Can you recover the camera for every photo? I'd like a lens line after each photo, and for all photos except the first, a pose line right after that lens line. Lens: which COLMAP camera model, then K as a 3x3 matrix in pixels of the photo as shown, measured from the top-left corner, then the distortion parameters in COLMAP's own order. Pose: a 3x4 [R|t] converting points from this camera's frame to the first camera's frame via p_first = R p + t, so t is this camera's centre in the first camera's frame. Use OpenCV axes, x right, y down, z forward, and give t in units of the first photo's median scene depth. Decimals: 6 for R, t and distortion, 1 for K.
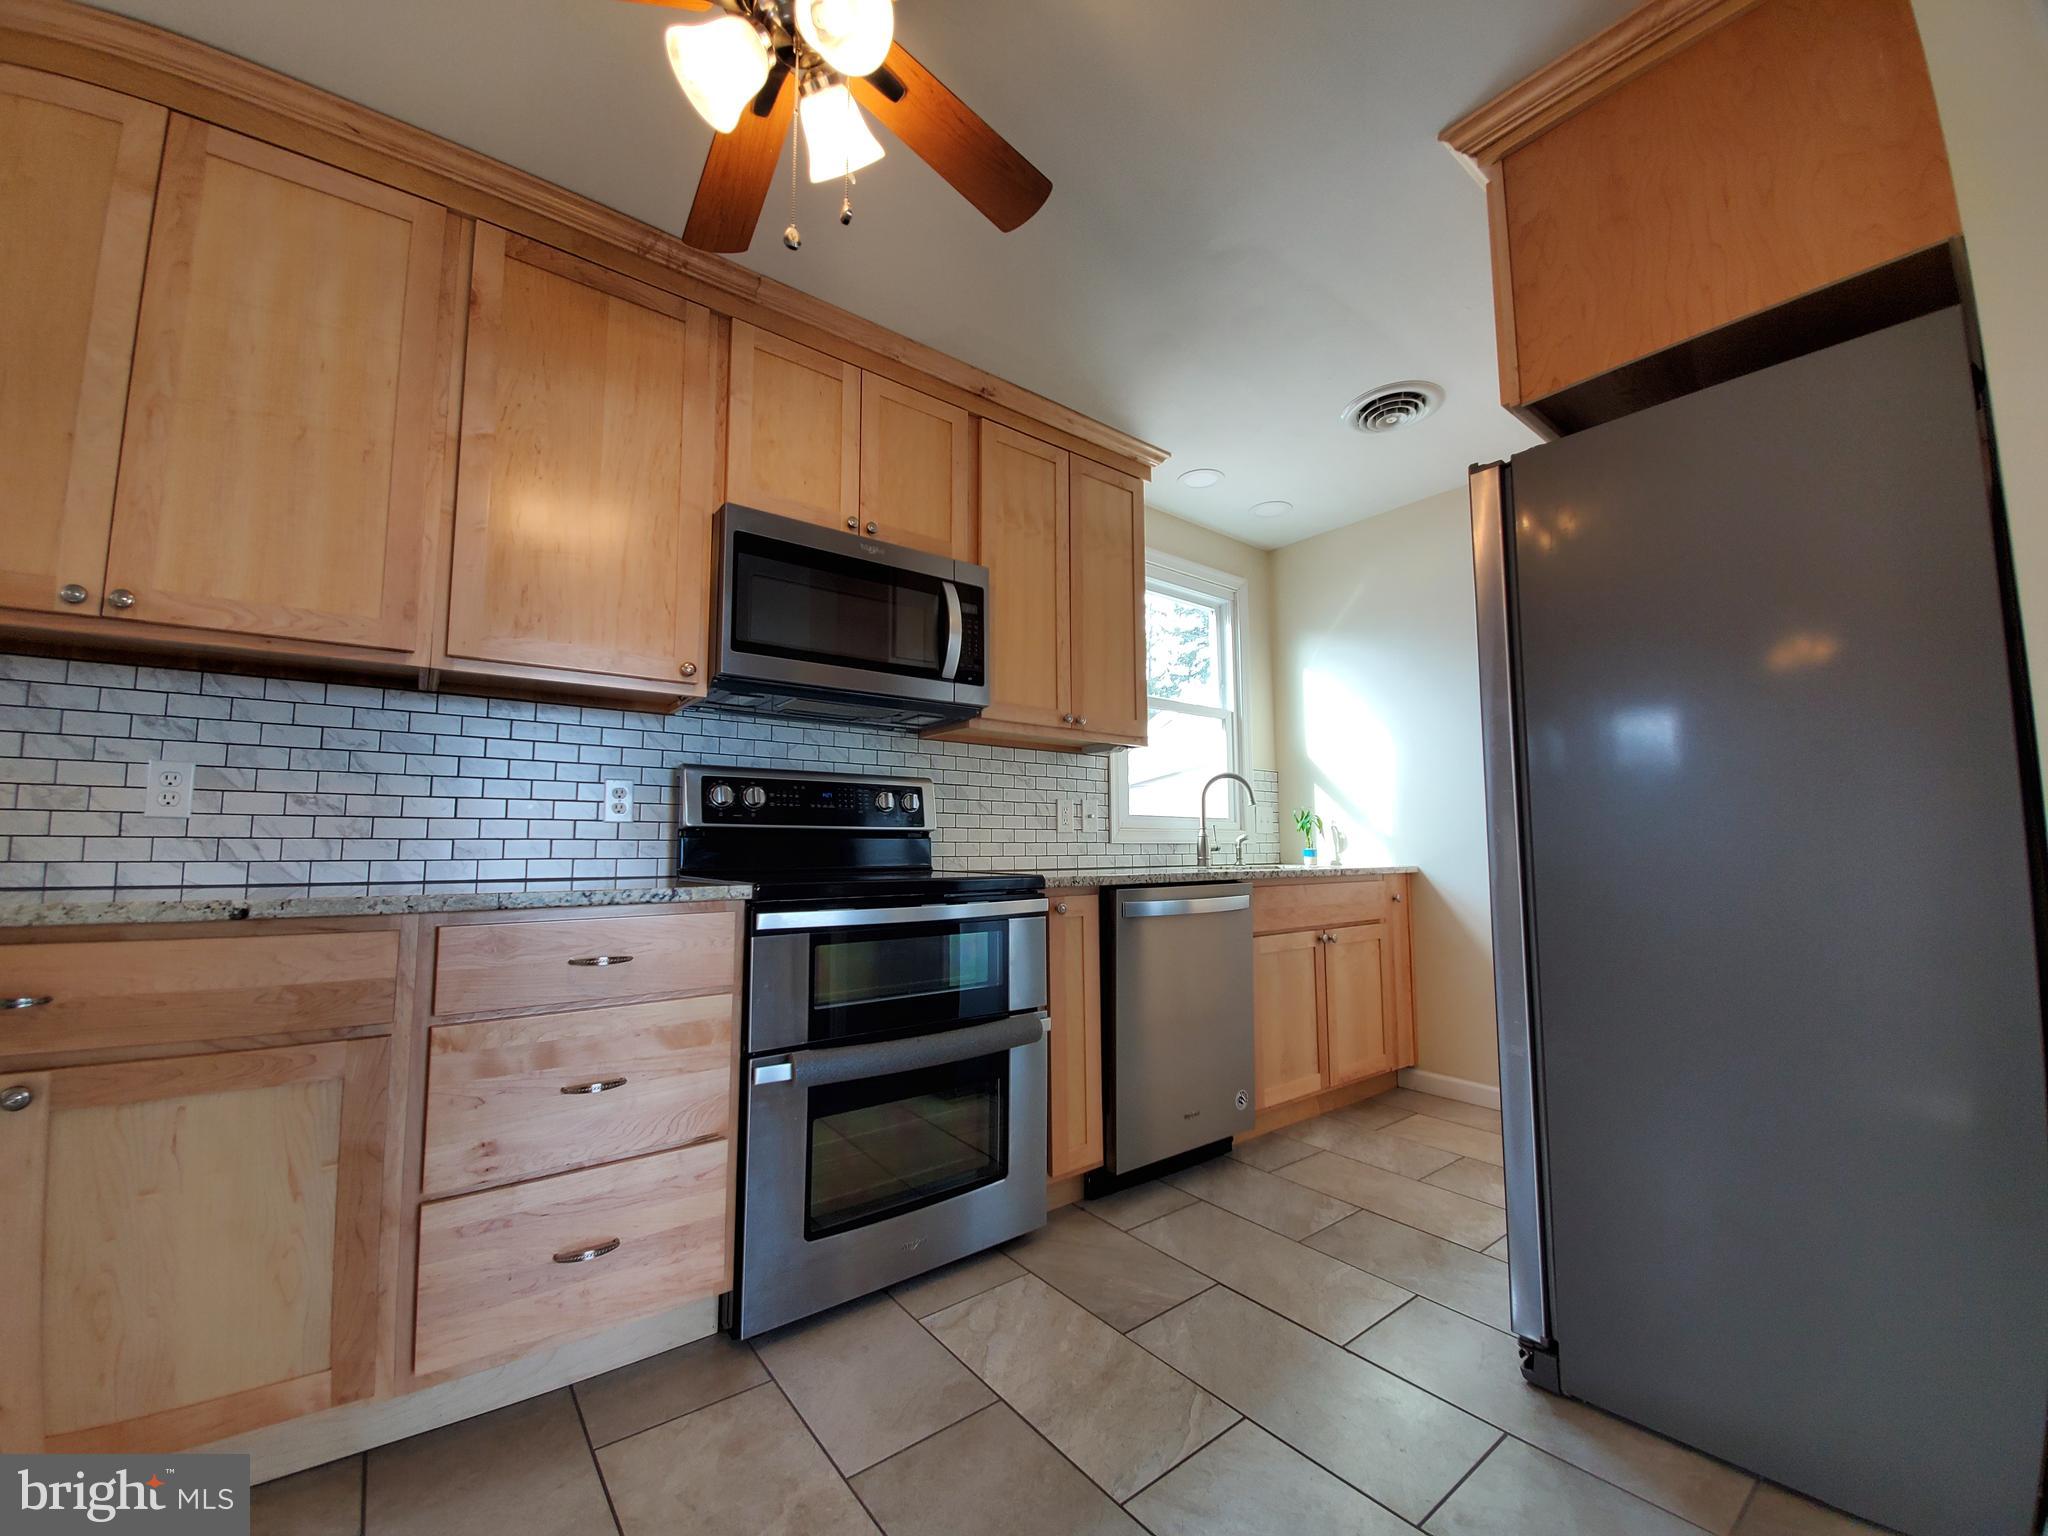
lens RADIAL K [[801.4, 0, 1031.3], [0, 801.4, 779.0], [0, 0, 1]] dist [0.008697, -0.012054]
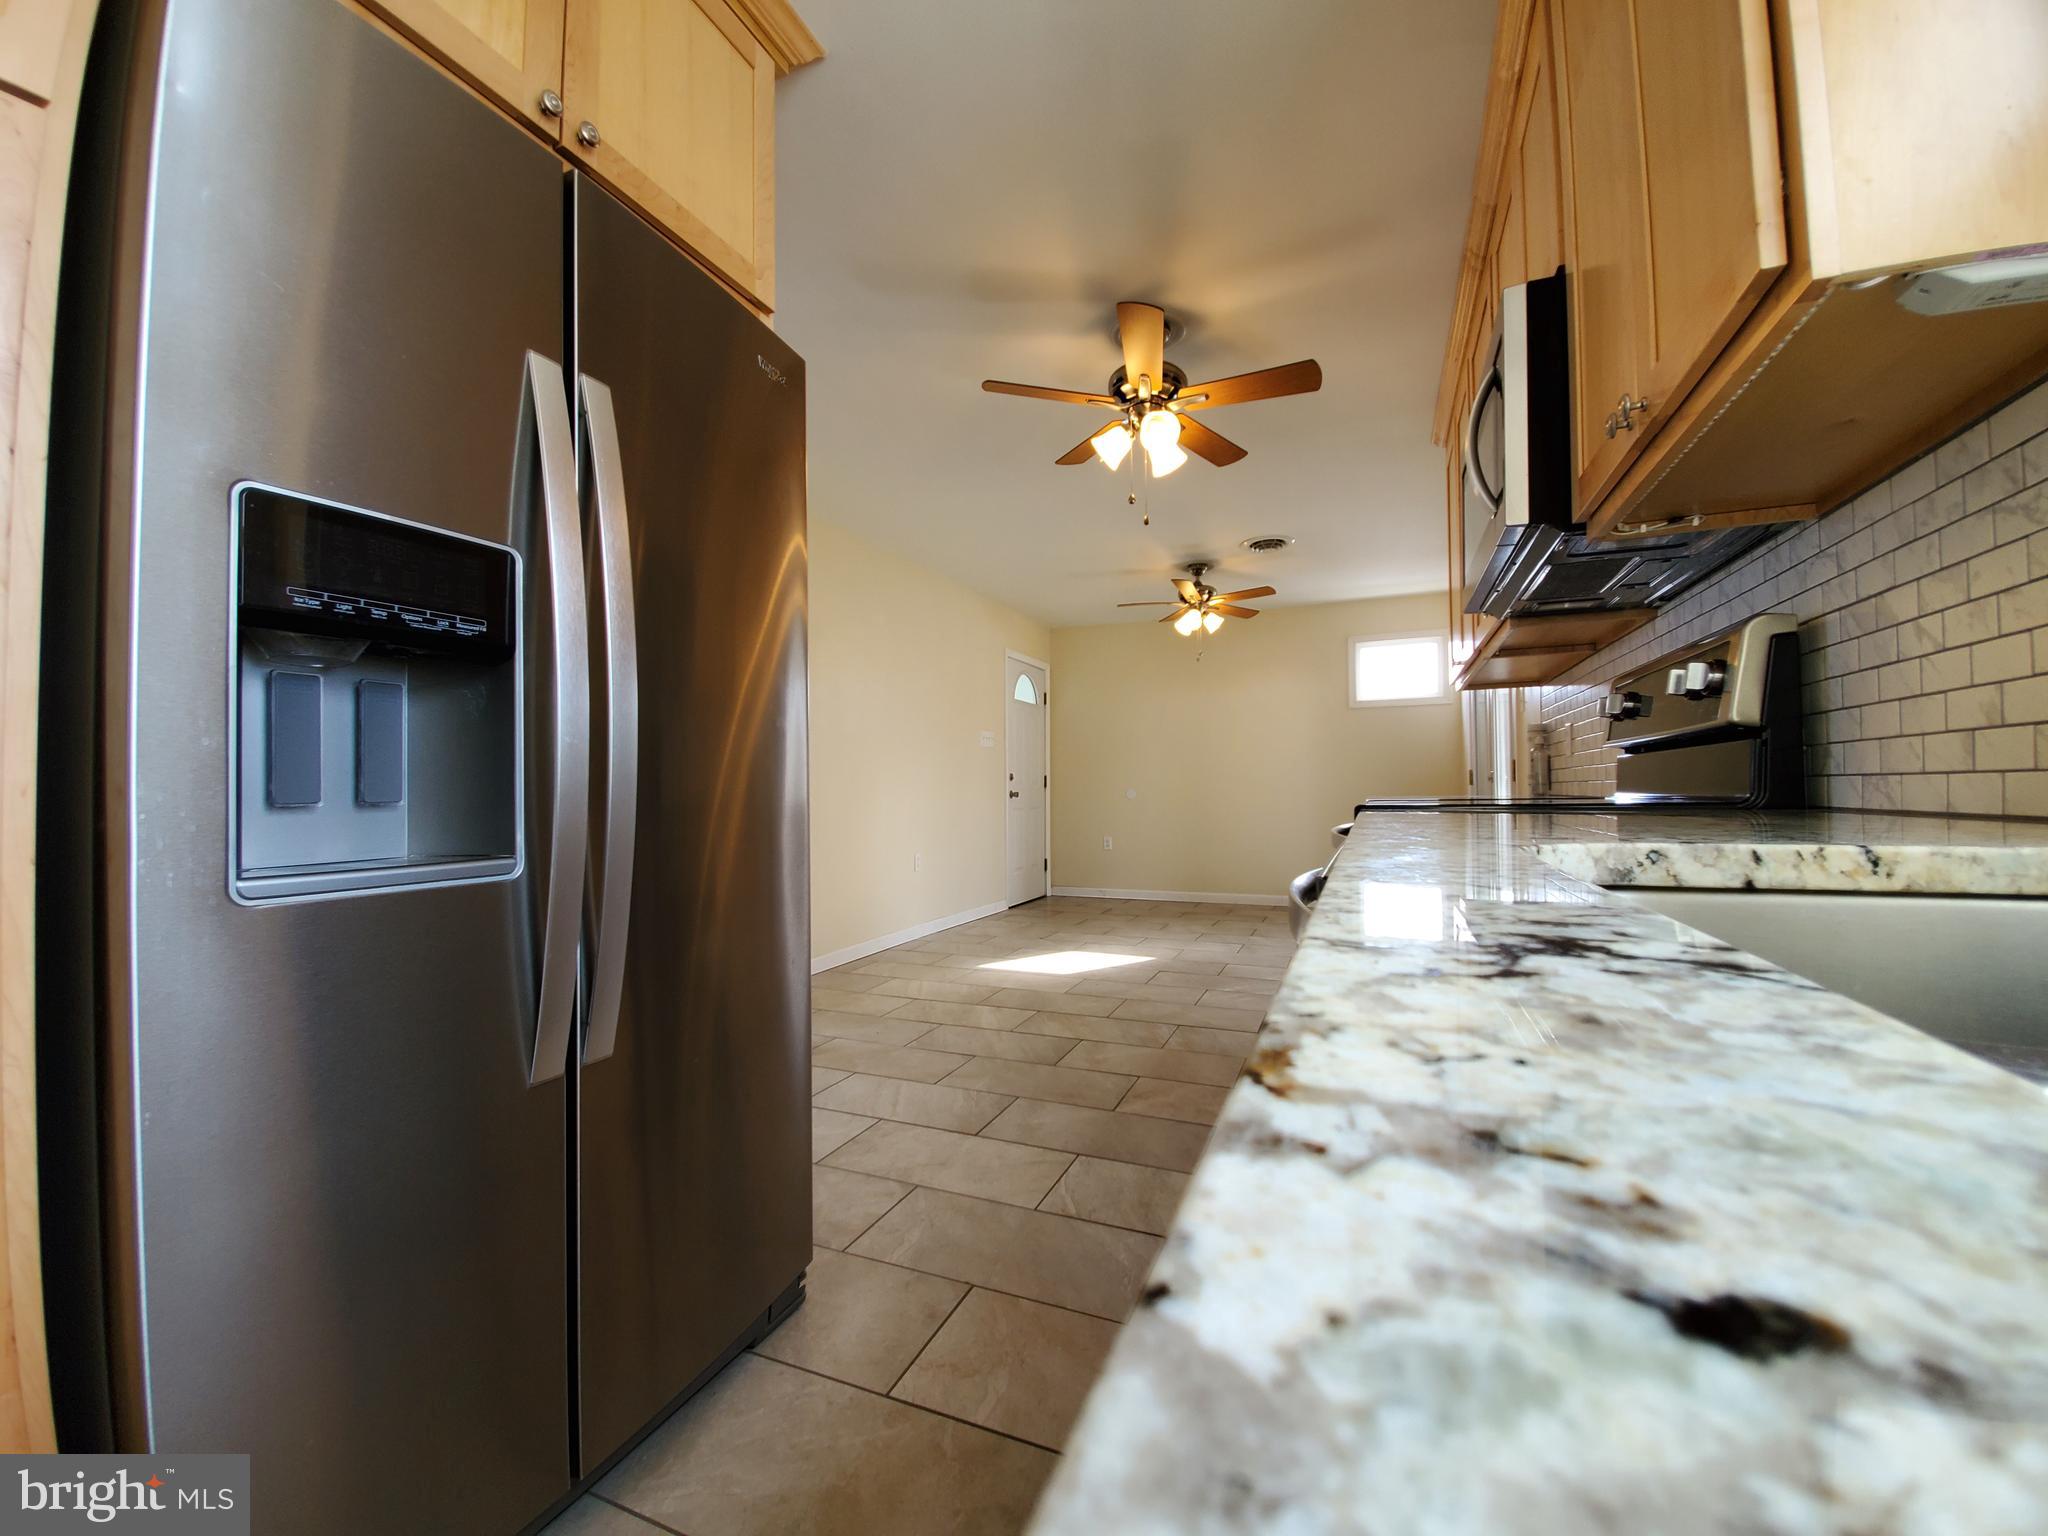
lens RADIAL K [[801.4, 0, 1027.0], [0, 801.4, 773.1], [0, 0, 1]] dist [0.008697, -0.012054]
pose [[-0.874008, -0.004645, -0.485889, 0.618392], [0.048472, 0.994133, -0.096696, 0.148973], [0.483487, -0.108065, -0.868655, 1.490825]]
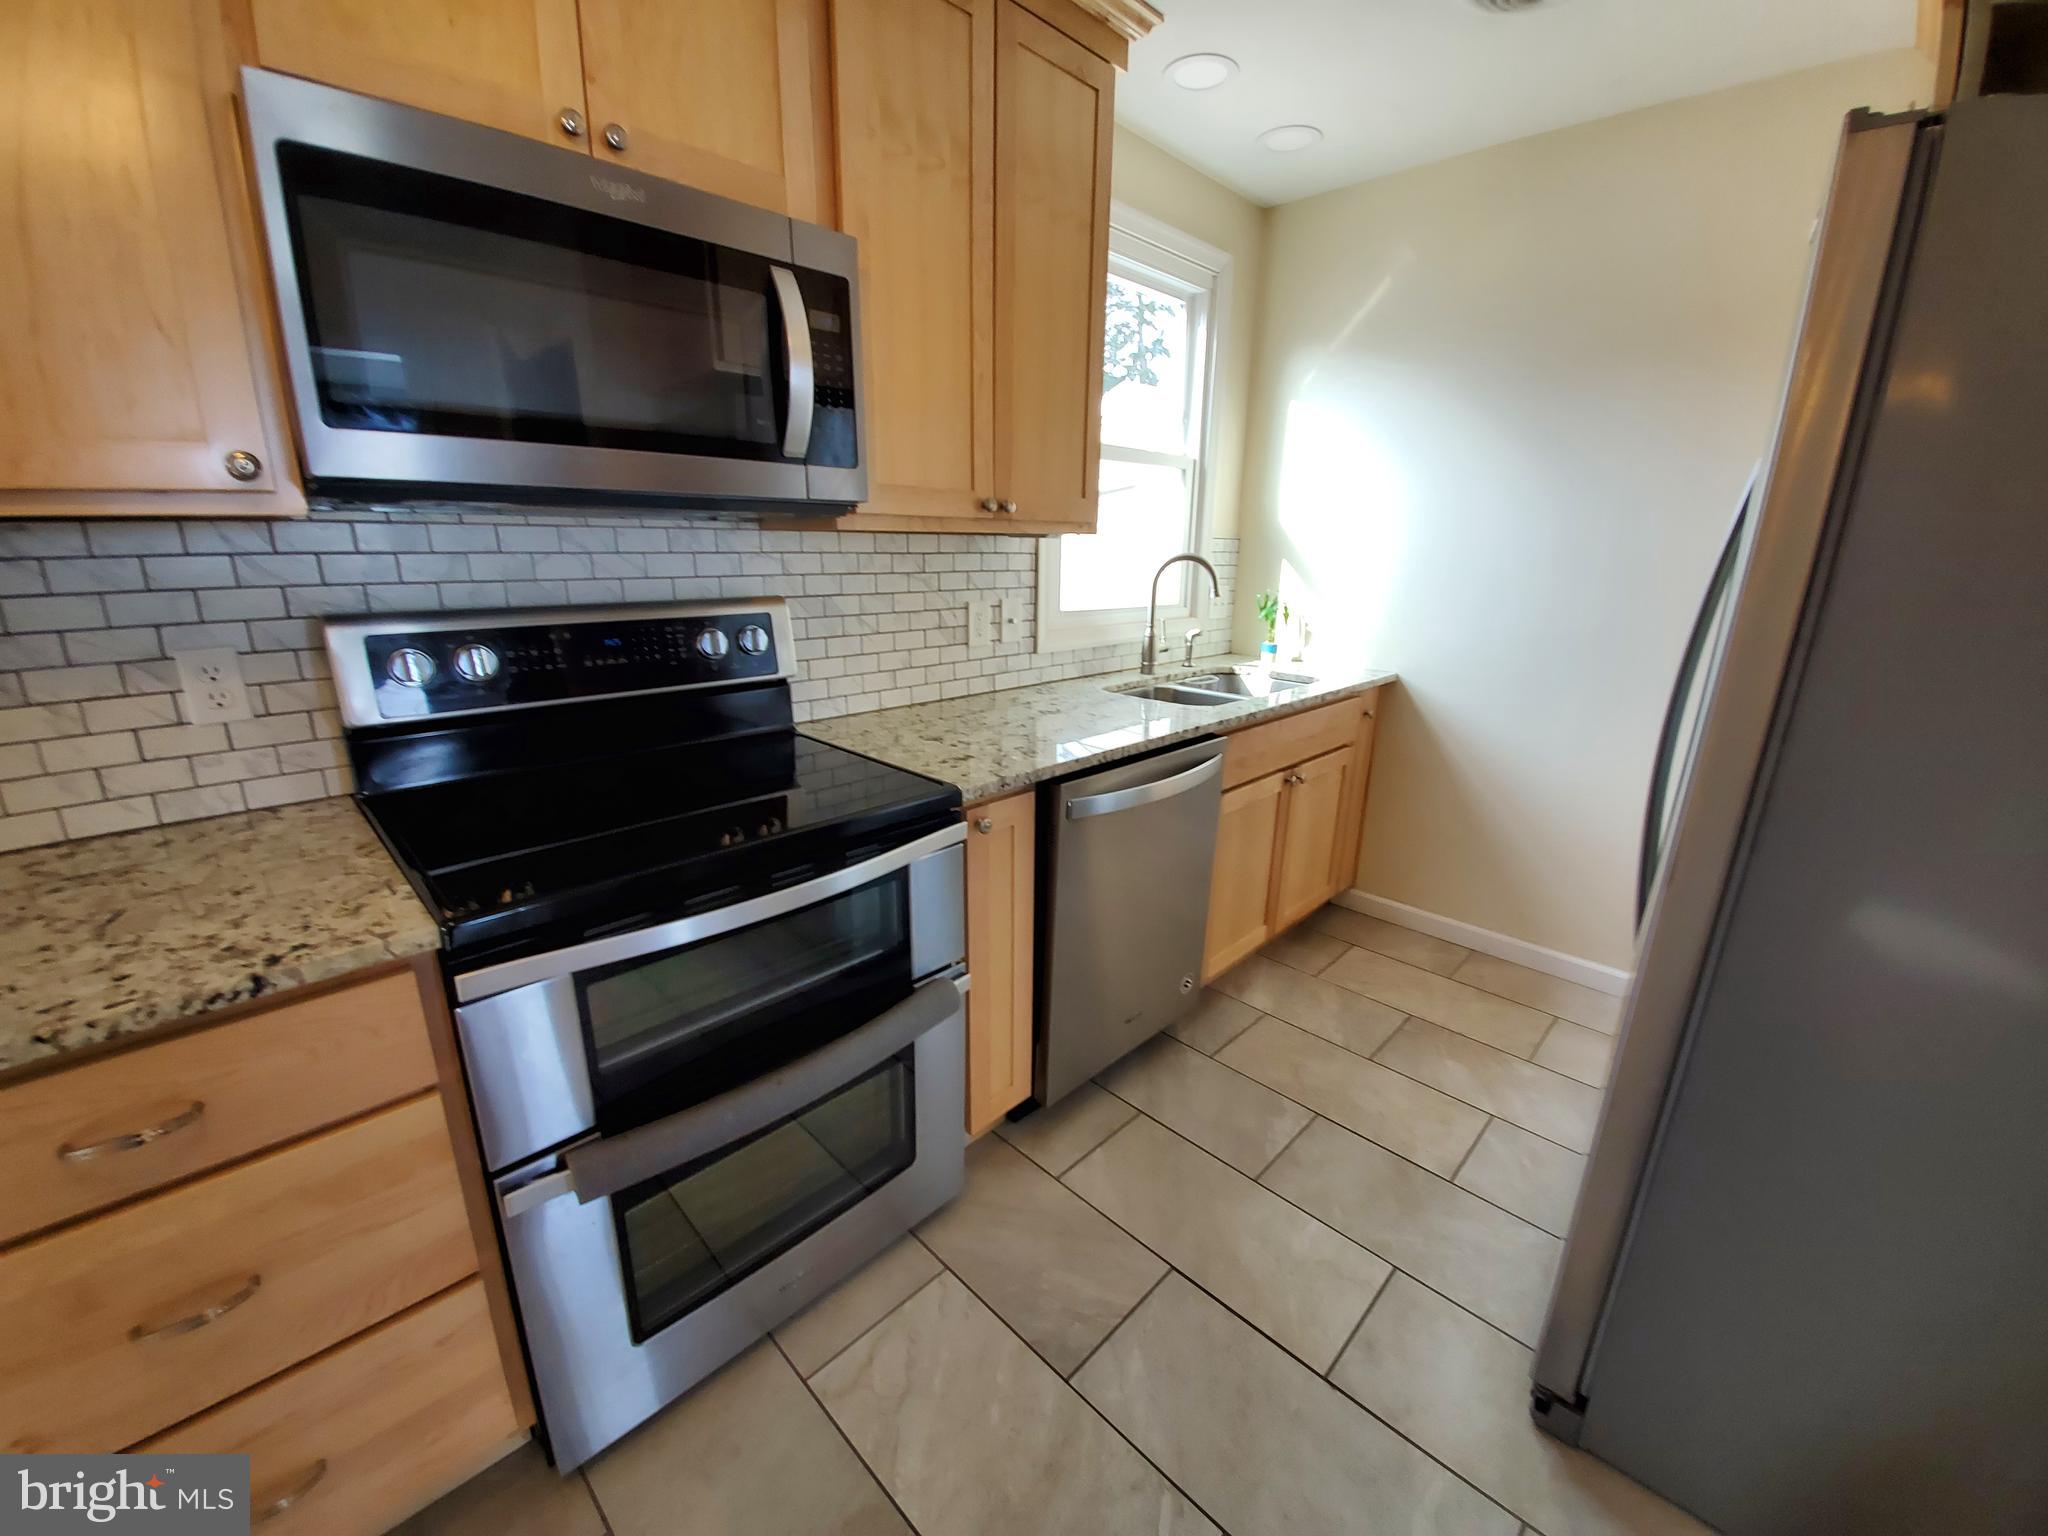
lens RADIAL K [[801.4, 0, 1028.2], [0, 801.4, 772.7], [0, 0, 1]] dist [0.008697, -0.012054]
pose [[0.991790, -0.017363, 0.126696, -0.012516], [-0.030109, 0.931182, 0.363308, -0.139939], [-0.124285, -0.364140, 0.923014, 0.380657]]
